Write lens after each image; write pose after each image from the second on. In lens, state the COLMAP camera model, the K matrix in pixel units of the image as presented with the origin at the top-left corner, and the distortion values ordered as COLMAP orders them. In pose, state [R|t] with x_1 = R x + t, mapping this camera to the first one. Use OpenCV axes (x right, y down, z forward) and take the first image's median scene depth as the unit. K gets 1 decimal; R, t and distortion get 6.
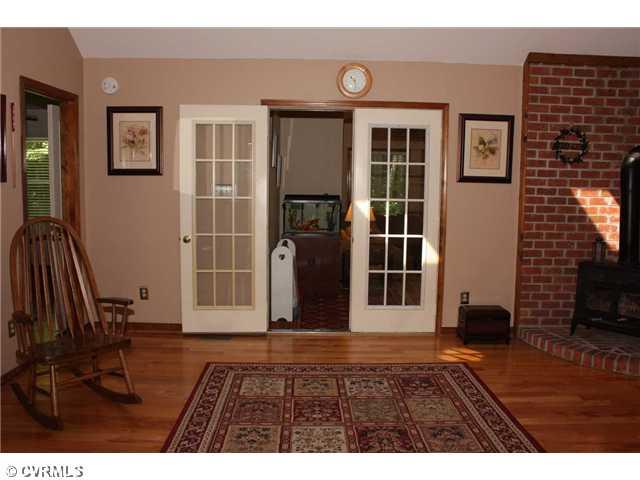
lens RADIAL K [[545.8, 0, 320.0], [0, 545.8, 240.0], [0, 0, 1]] dist [-0.141636, 0.130461]
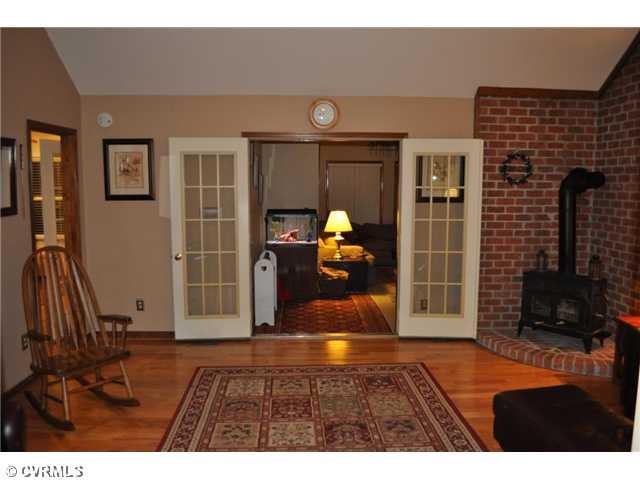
lens RADIAL K [[521.6, 0, 320.0], [0, 521.6, 240.0], [0, 0, 1]] dist [-0.055235, -0.001710]
pose [[0.999624, -0.016090, 0.022224, 0.027041], [0.015896, 0.999834, 0.008887, -0.042171], [-0.022363, -0.008531, 0.999714, -0.090969]]
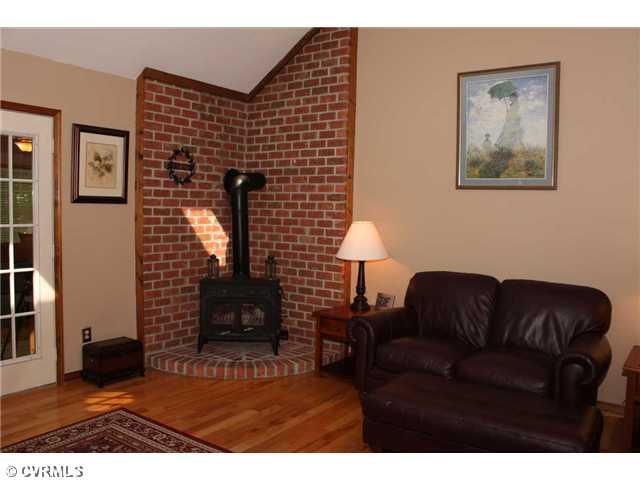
lens RADIAL K [[545.8, 0, 320.0], [0, 545.8, 240.0], [0, 0, 1]] dist [-0.141636, 0.130461]
pose [[0.594807, -0.050553, 0.802278, -0.200360], [0.071595, 0.997386, 0.009767, -0.028616], [-0.800674, 0.051630, 0.596871, 0.184288]]
